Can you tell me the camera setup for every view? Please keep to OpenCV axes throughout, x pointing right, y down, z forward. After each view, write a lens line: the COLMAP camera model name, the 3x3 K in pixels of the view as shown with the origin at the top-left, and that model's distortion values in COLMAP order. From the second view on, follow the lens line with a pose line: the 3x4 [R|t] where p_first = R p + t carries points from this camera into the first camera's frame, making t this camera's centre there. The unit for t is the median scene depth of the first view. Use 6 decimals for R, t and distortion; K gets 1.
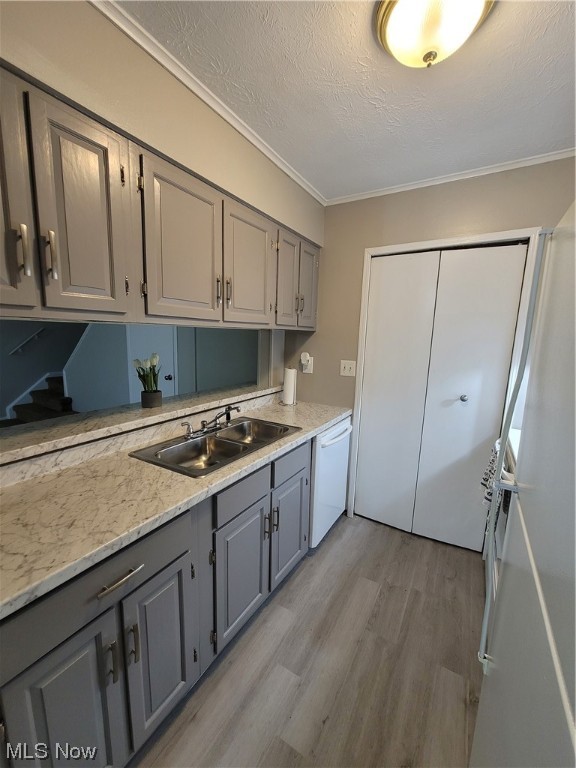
lens RADIAL K [[311.3, 0, 288.0], [0, 311.3, 384.0], [0, 0, 1]] dist [-0.007143, 0.000518]
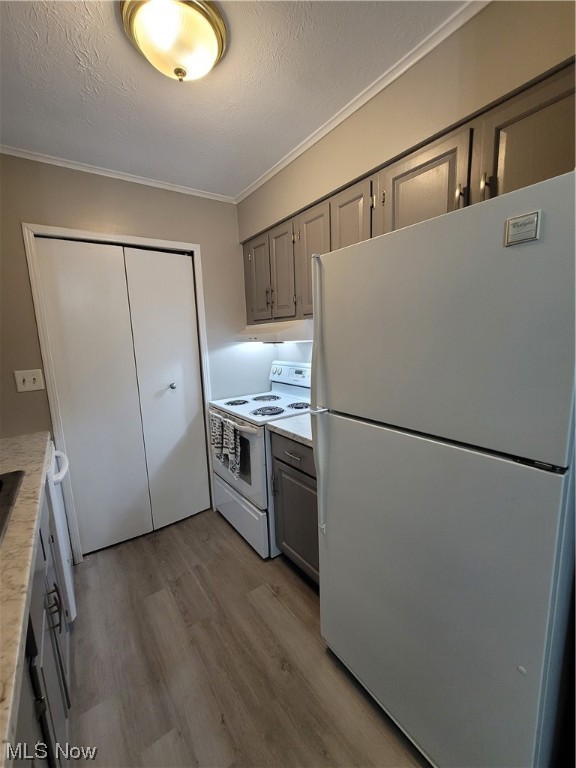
lens RADIAL K [[316.4, 0, 288.0], [0, 316.4, 384.0], [0, 0, 1]] dist [0.008334, 0.000168]
pose [[0.405360, -0.183308, 0.895590, -0.324035], [0.190503, 0.975119, 0.113361, -0.014387], [-0.894087, 0.124661, 0.430195, 0.157593]]
